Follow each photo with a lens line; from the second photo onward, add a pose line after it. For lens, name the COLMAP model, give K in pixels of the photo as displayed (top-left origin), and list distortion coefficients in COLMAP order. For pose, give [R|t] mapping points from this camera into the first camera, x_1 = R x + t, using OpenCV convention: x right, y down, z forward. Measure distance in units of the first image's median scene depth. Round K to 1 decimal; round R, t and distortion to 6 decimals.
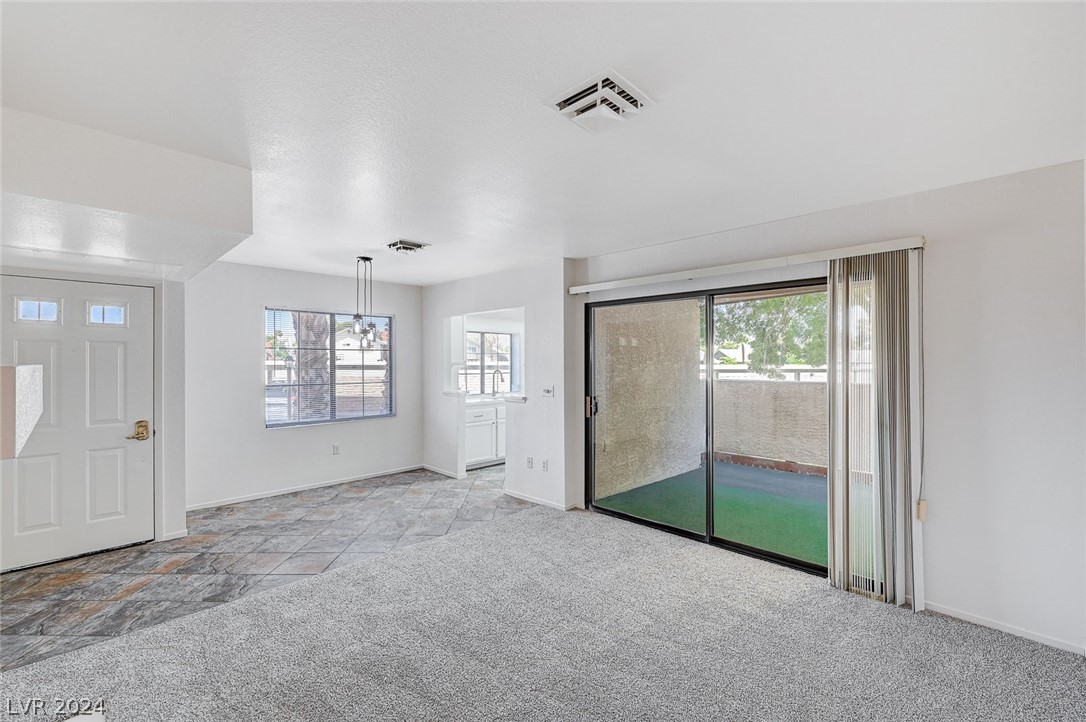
lens RADIAL K [[467.1, 0, 538.6], [0, 467.1, 360.5], [0, 0, 1]] dist [-0.002170, 0.000021]
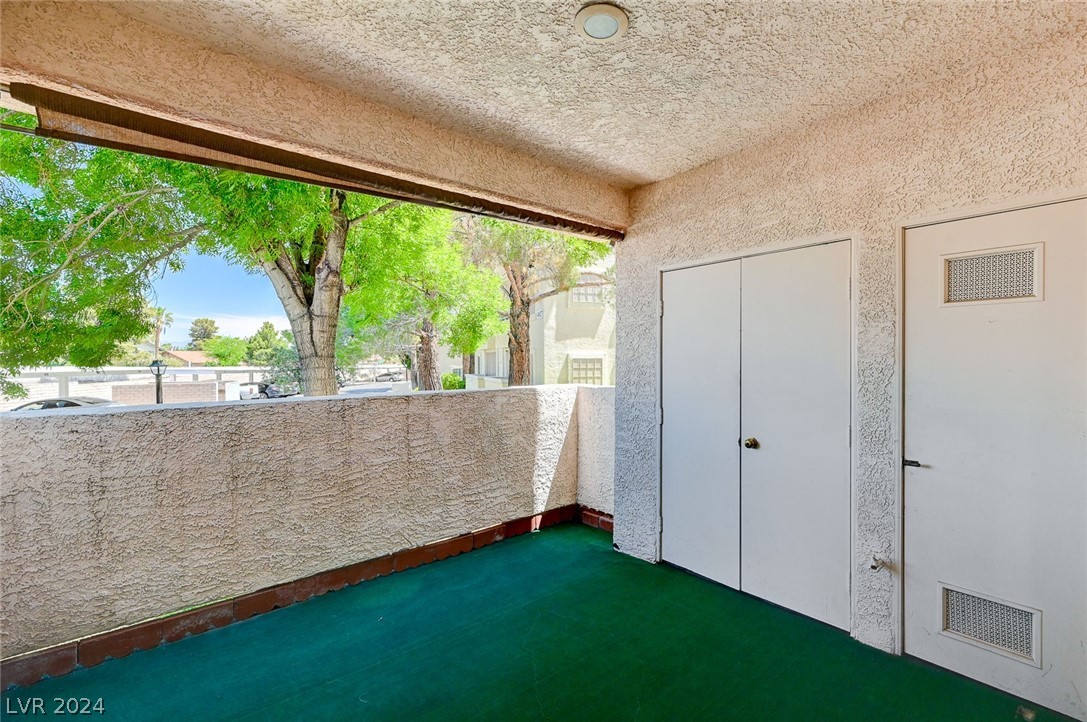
lens RADIAL K [[447.6, 0, 566.4], [0, 447.6, 357.6], [0, 0, 1]] dist [0.001449, -0.000049]
pose [[0.095018, 0.006153, 0.995457, 0.249585], [-0.000332, 0.999981, -0.006149, 0.011909], [-0.995476, 0.000254, 0.095018, 1.143479]]
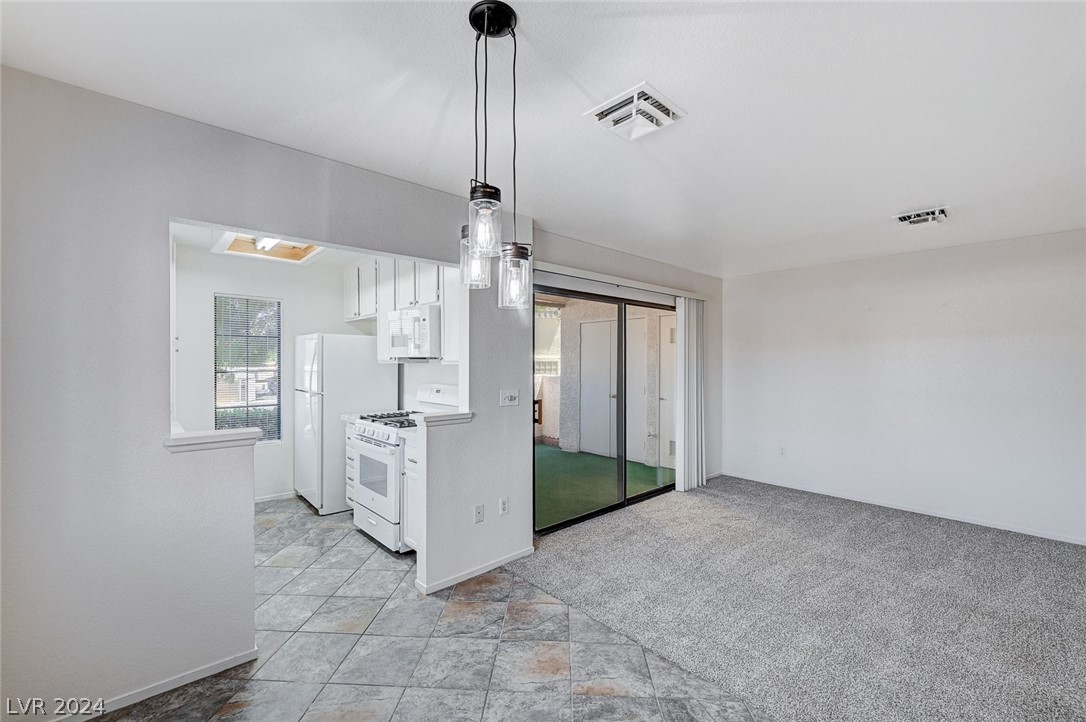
lens RADIAL K [[446.4, 0, 540.4], [0, 446.4, 358.8], [0, 0, 1]] dist [-0.001320, -0.000176]
pose [[0.048207, 0.009527, 0.998792, -0.796725], [-0.004388, 0.999947, -0.009326, 0.013378], [-0.998828, -0.003933, 0.048247, 1.123985]]
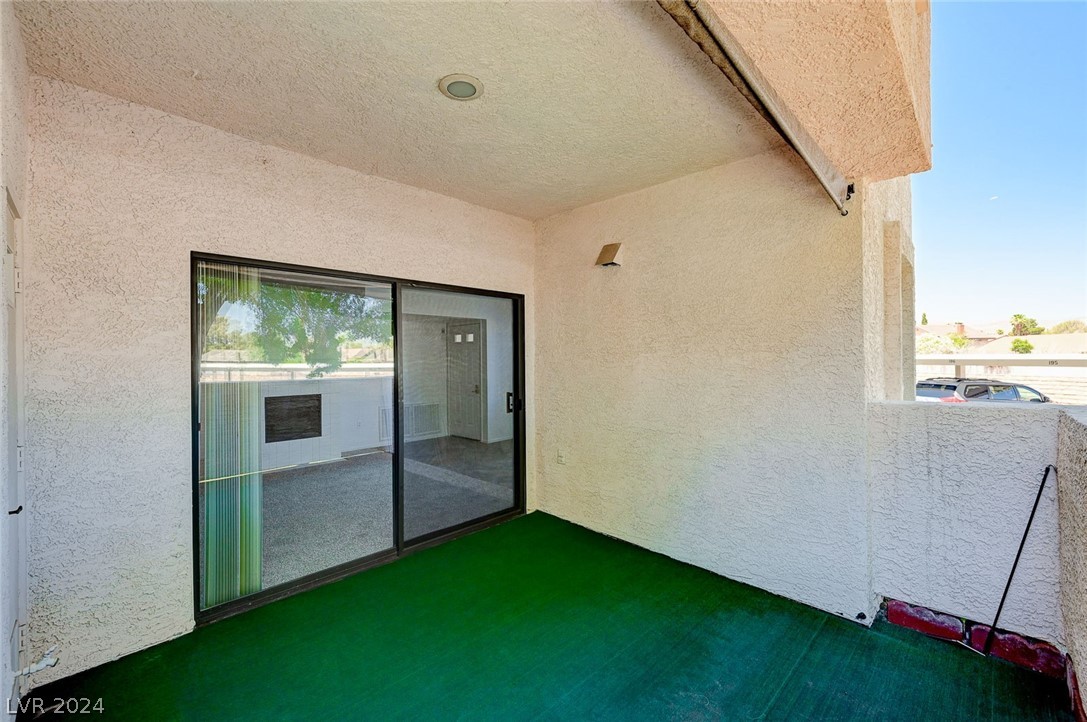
lens RADIAL K [[451.8, 0, 546.5], [0, 451.8, 357.9], [0, 0, 1]] dist [-0.003805, 0.000191]
pose [[0.009034, 0.002466, -0.999956, 1.222836], [0.010858, 0.999938, 0.002564, 0.000565], [0.999900, -0.010881, 0.009007, 1.253438]]
